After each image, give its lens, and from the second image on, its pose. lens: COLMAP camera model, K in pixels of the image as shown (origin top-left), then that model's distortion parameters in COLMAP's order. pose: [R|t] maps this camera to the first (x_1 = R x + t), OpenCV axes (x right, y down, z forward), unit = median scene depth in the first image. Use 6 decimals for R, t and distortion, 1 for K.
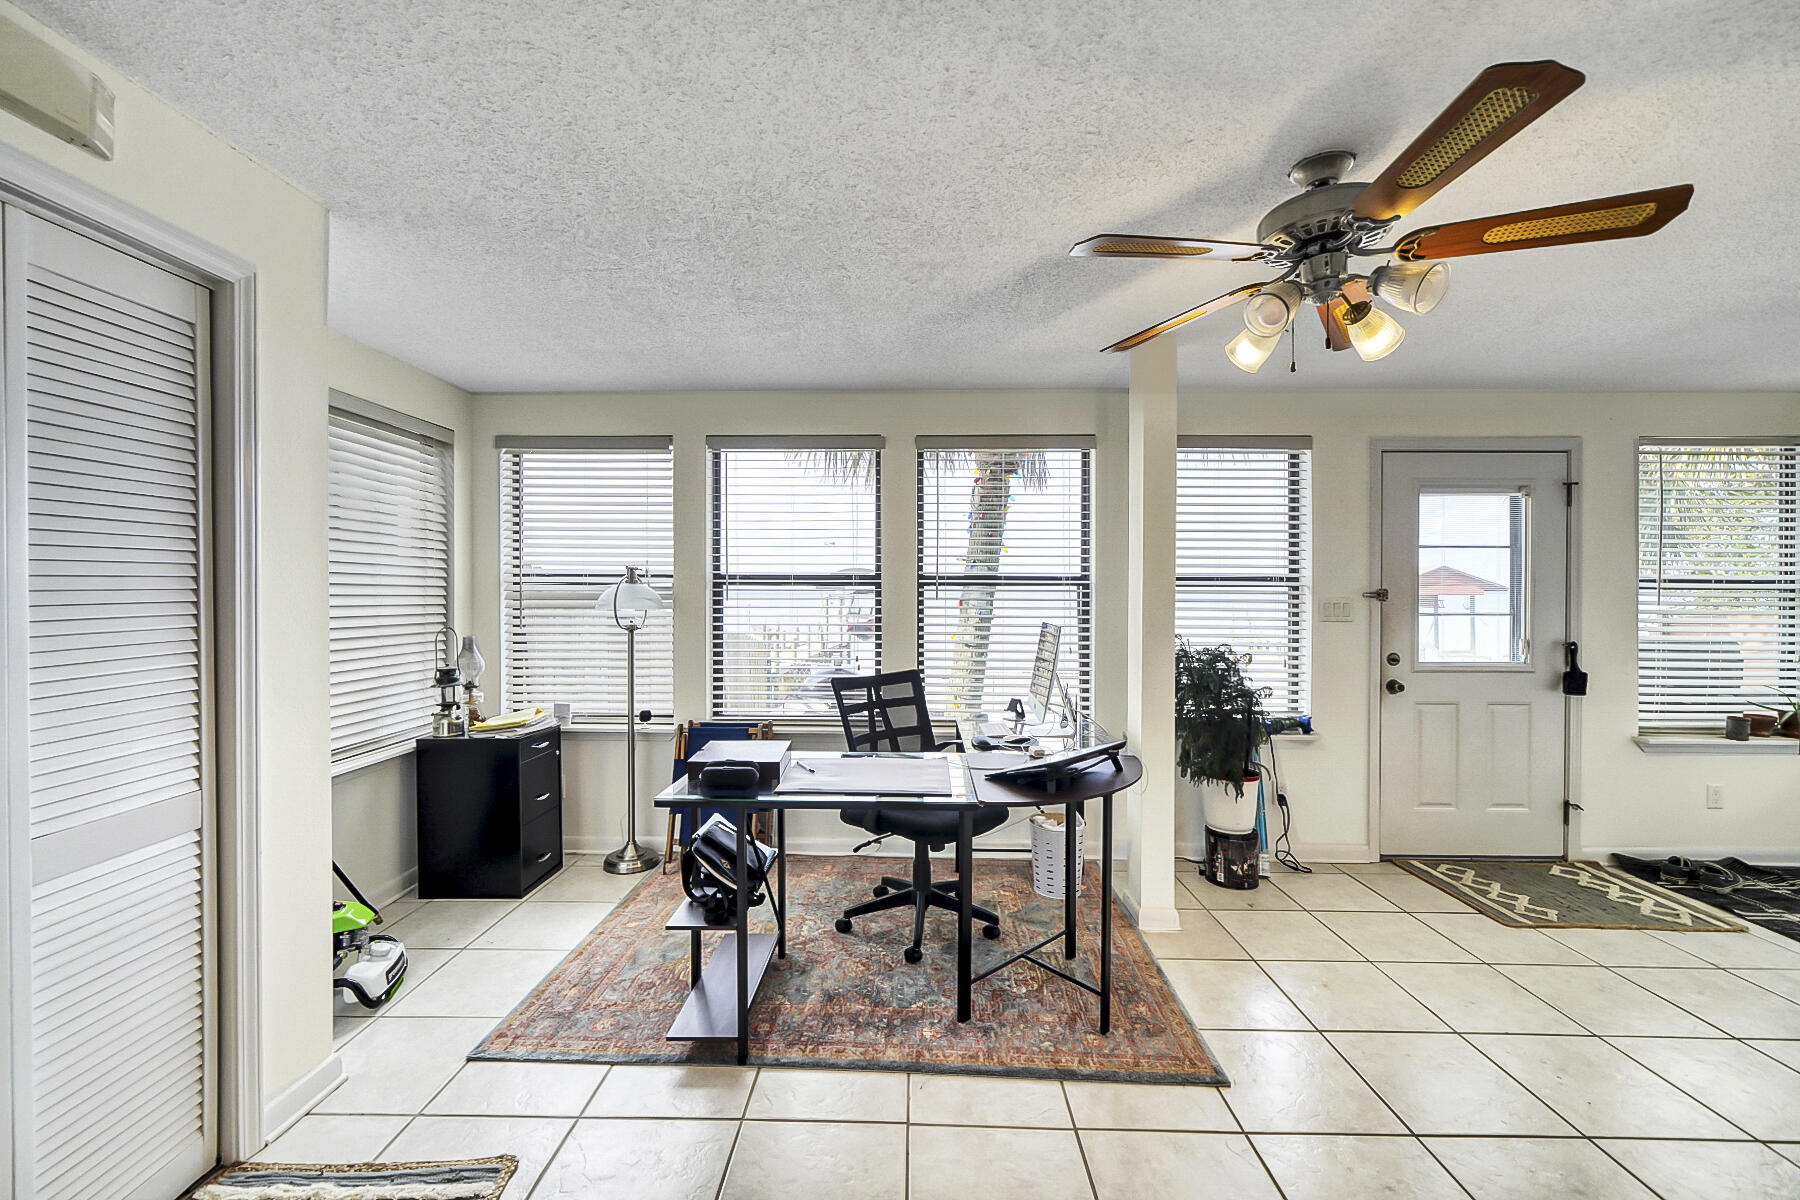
lens RADIAL K [[705.2, 0, 888.6], [0, 705.2, 592.9], [0, 0, 1]] dist [-0.001283, 0.000305]
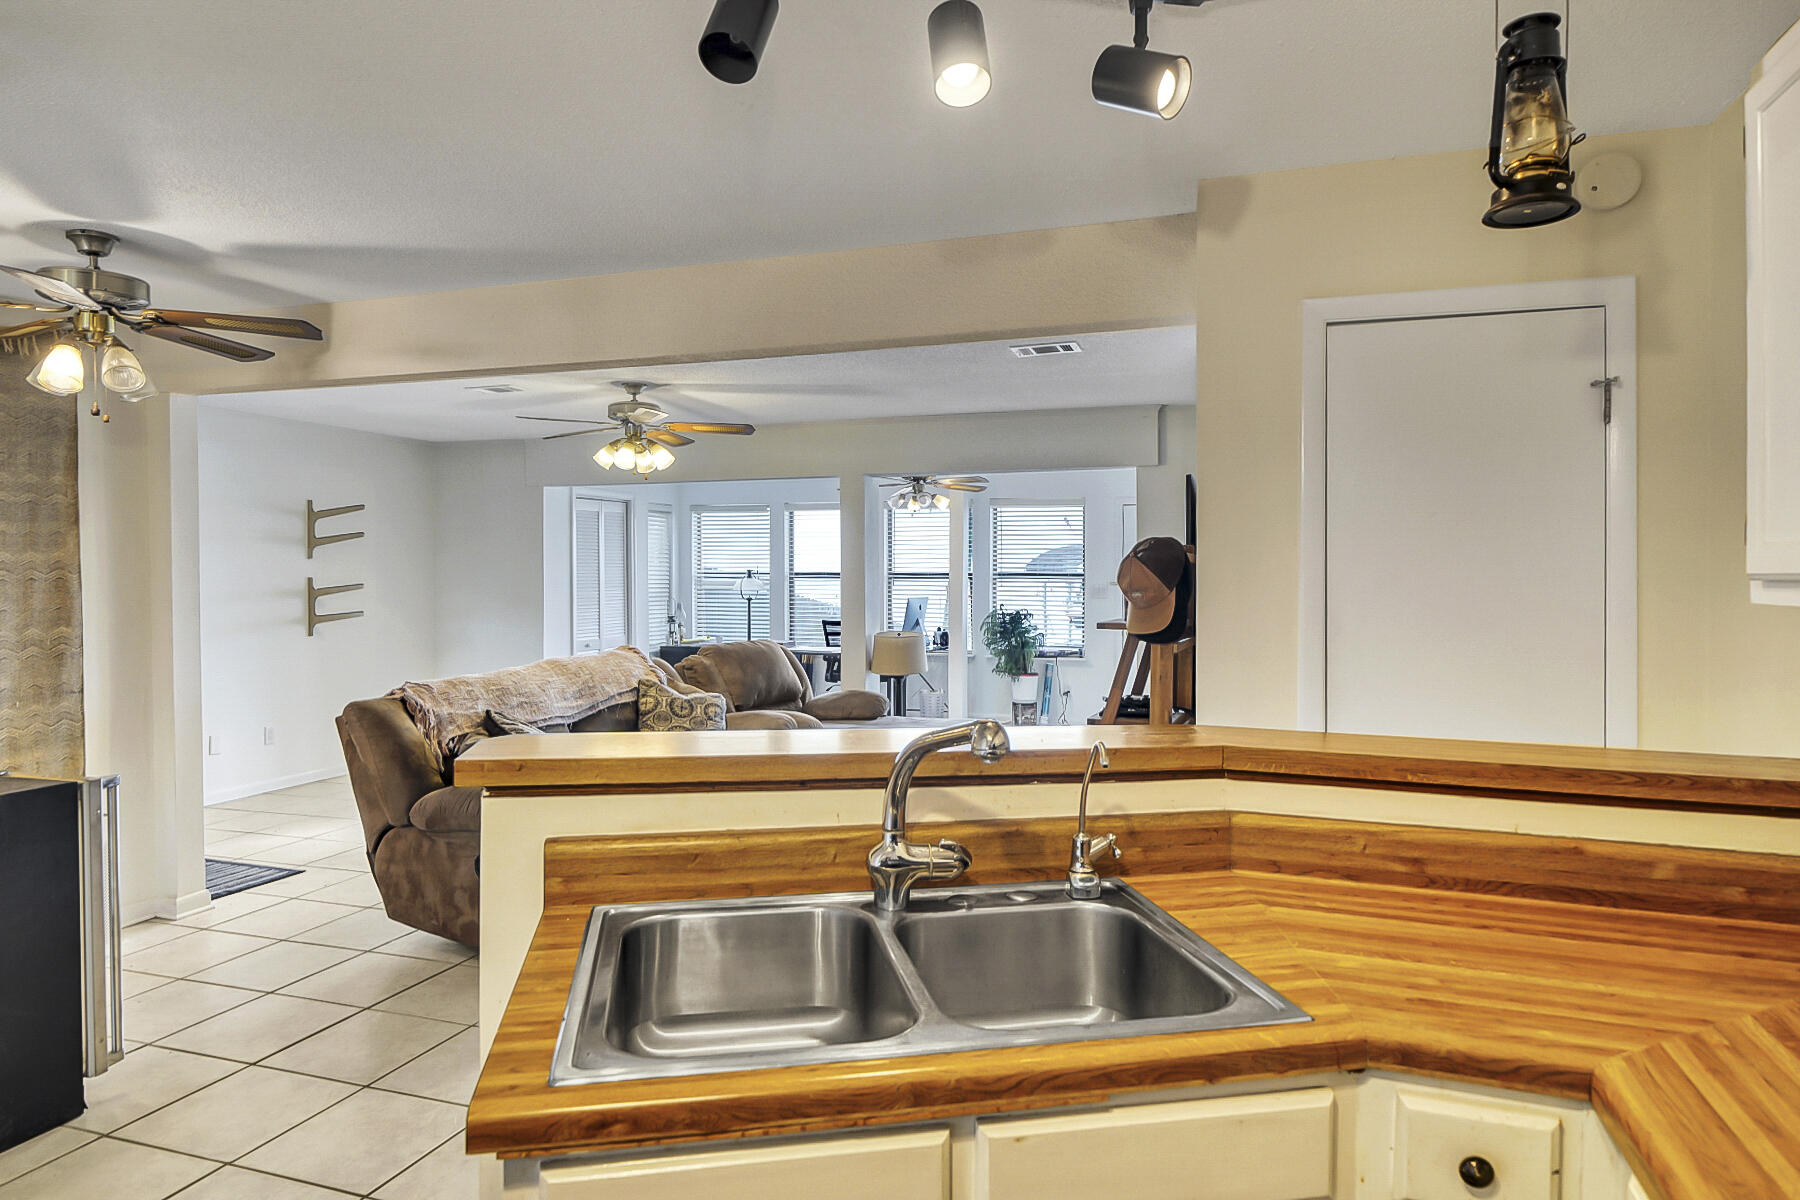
lens RADIAL K [[1065.4, 0, 893.7], [0, 1065.4, 569.0], [0, 0, 1]] dist [-0.000116, 0.000145]
pose [[0.953238, -0.003102, -0.302205, 0.988800], [0.000482, 0.999962, -0.008746, -0.011785], [0.302221, 0.008192, 0.953203, -1.860471]]
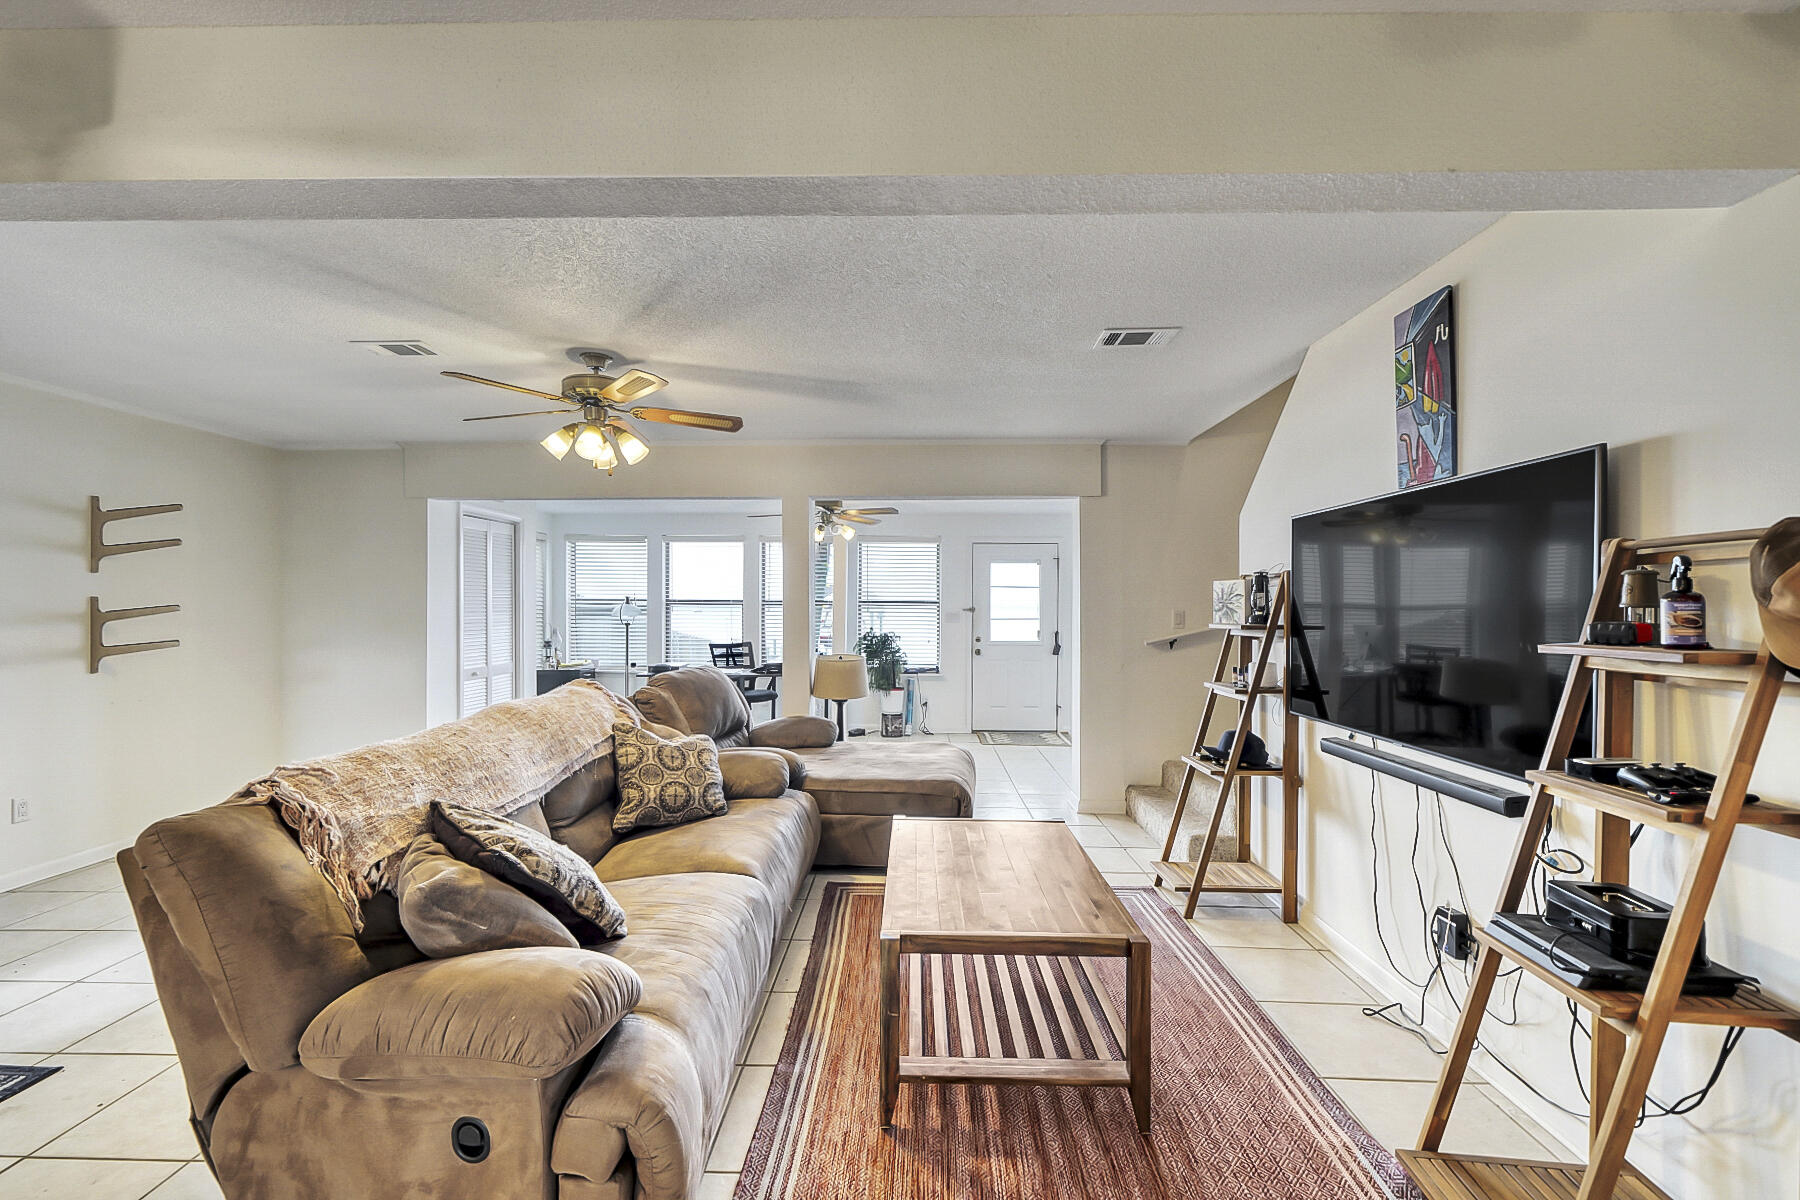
lens RADIAL K [[758.5, 0, 900.0], [0, 758.5, 600.0], [0, 0, 1]] dist [-0.000149, -0.000112]
pose [[0.999981, 0.001177, -0.006061, 0.500828], [-0.001257, 0.999913, -0.013150, 0.003926], [0.006045, 0.013157, 0.999895, -1.363140]]
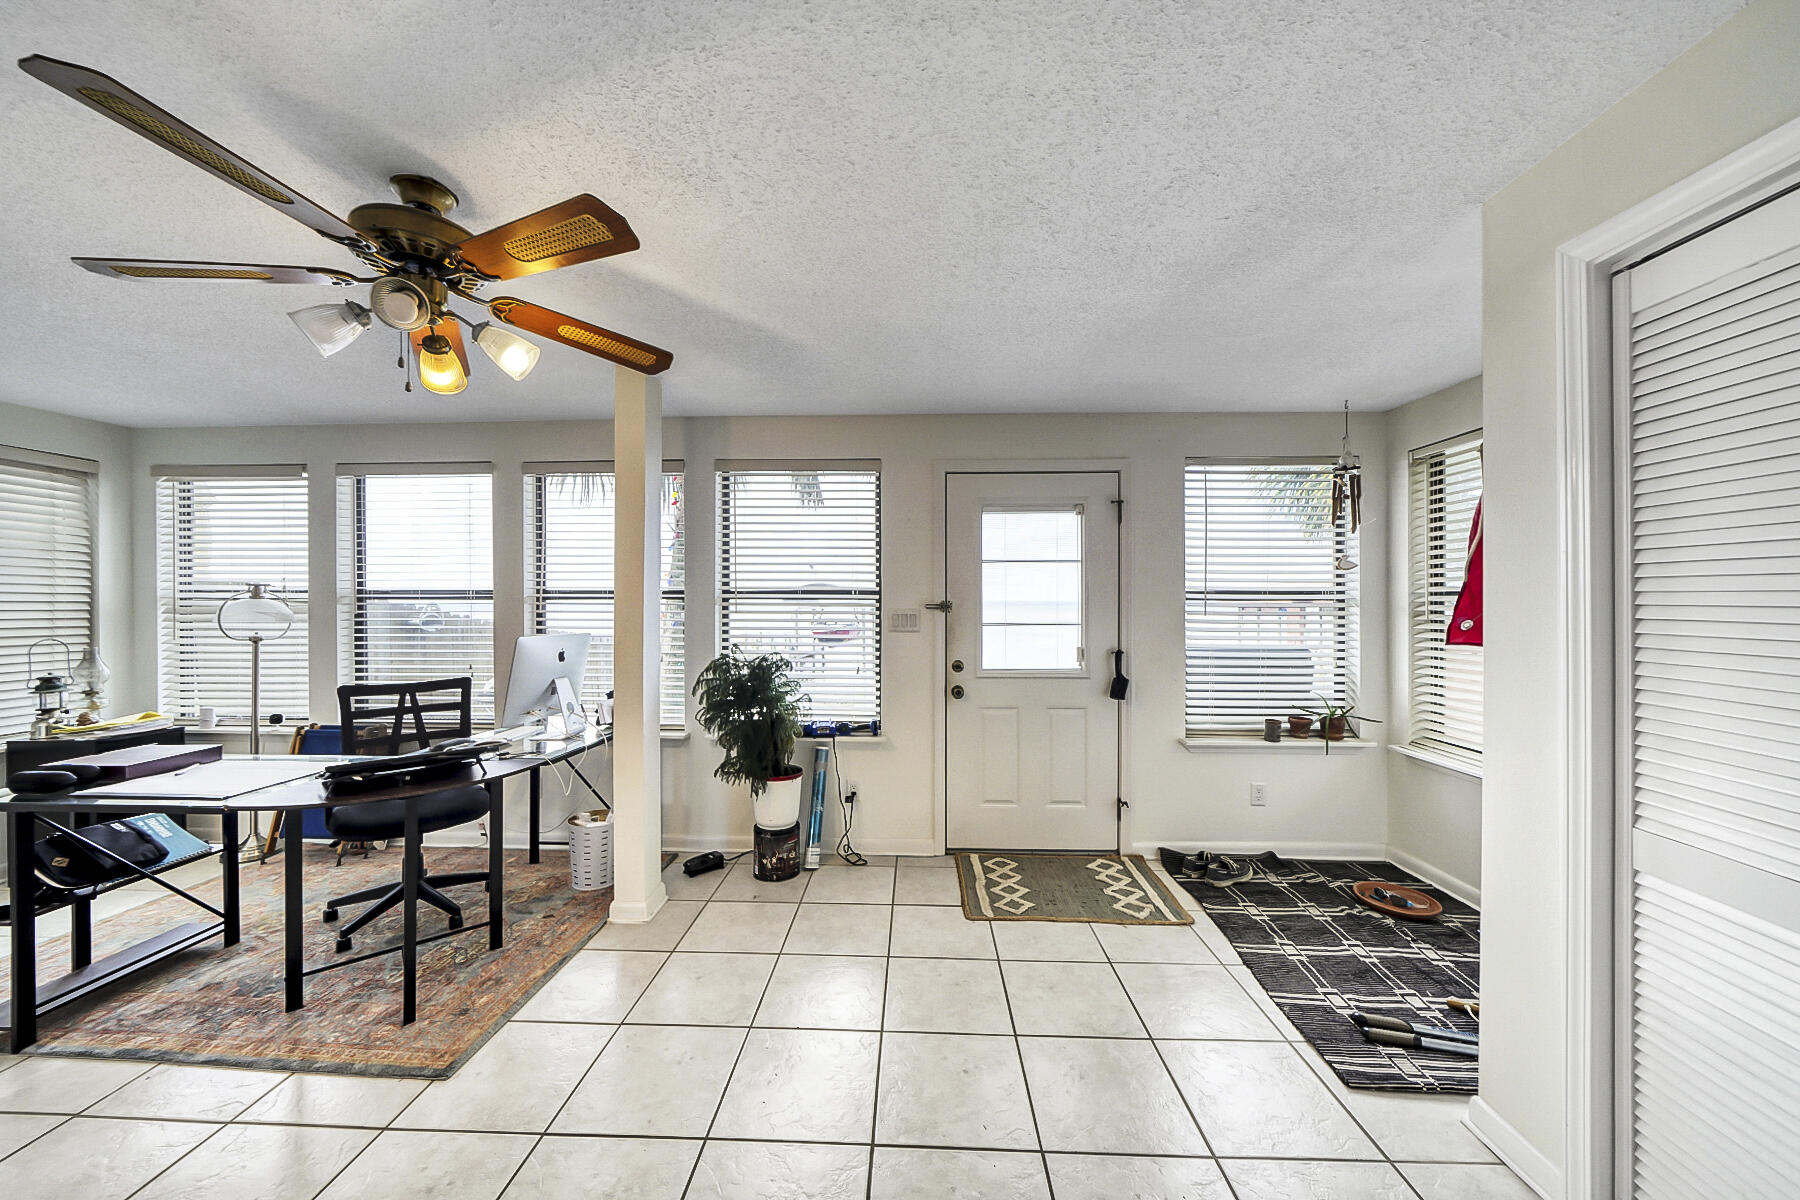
lens RADIAL K [[620.7, 0, 885.2], [0, 620.7, 604.5], [0, 0, 1]] dist [-0.001449, -0.000027]
pose [[0.999845, -0.003867, -0.017150, 0.636248], [0.003847, 0.999992, -0.001220, 0.000670], [0.017155, 0.001154, 0.999852, 0.052742]]
